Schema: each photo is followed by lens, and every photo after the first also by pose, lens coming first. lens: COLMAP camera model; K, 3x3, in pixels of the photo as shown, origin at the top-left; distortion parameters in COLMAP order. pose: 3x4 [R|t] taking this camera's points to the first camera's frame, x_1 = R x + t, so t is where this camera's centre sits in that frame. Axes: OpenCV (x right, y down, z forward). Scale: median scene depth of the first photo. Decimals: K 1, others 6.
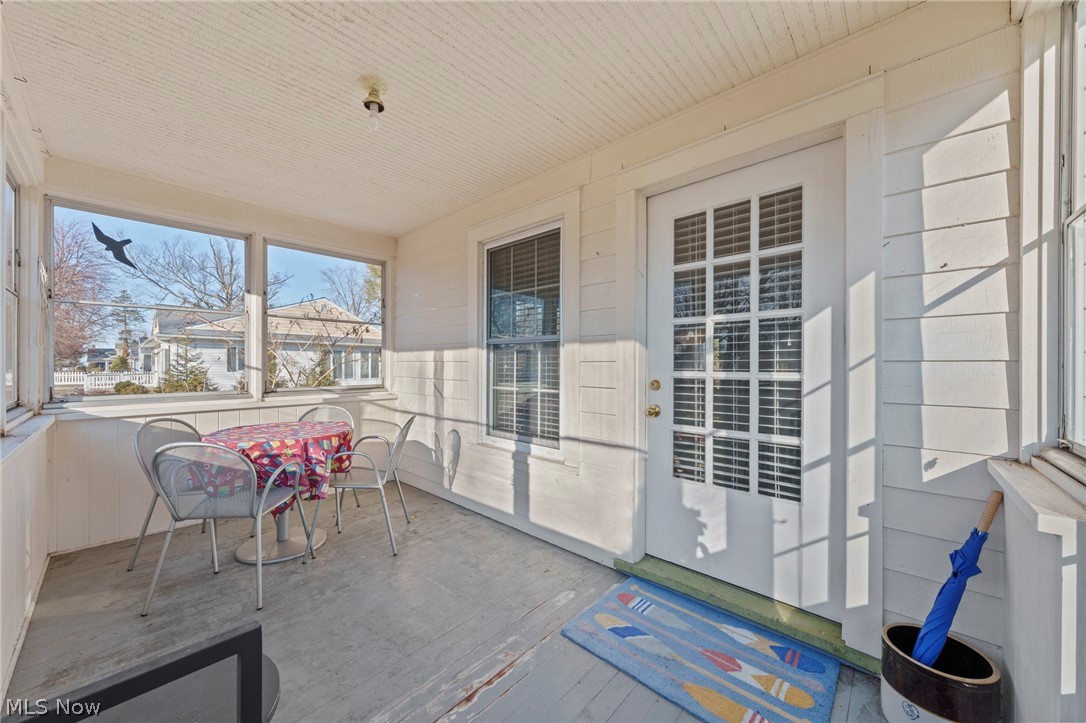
lens RADIAL K [[401.9, 0, 539.2], [0, 401.9, 363.5], [0, 0, 1]] dist [-0.000229, -0.000116]
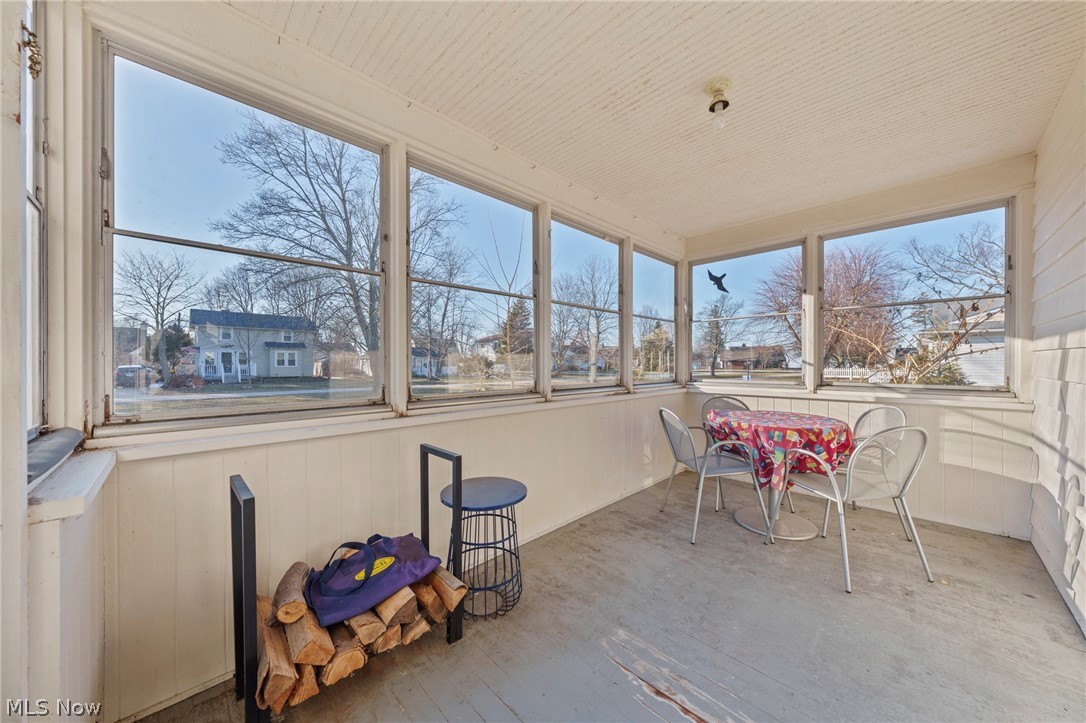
lens RADIAL K [[386.3, 0, 543.0], [0, 386.3, 361.5], [0, 0, 1]] dist [0.000268, 0.000053]
pose [[-0.064051, -0.004065, -0.997938, 0.432693], [0.003802, 0.999983, -0.004317, 0.015339], [0.997939, -0.004070, -0.064034, 0.429673]]
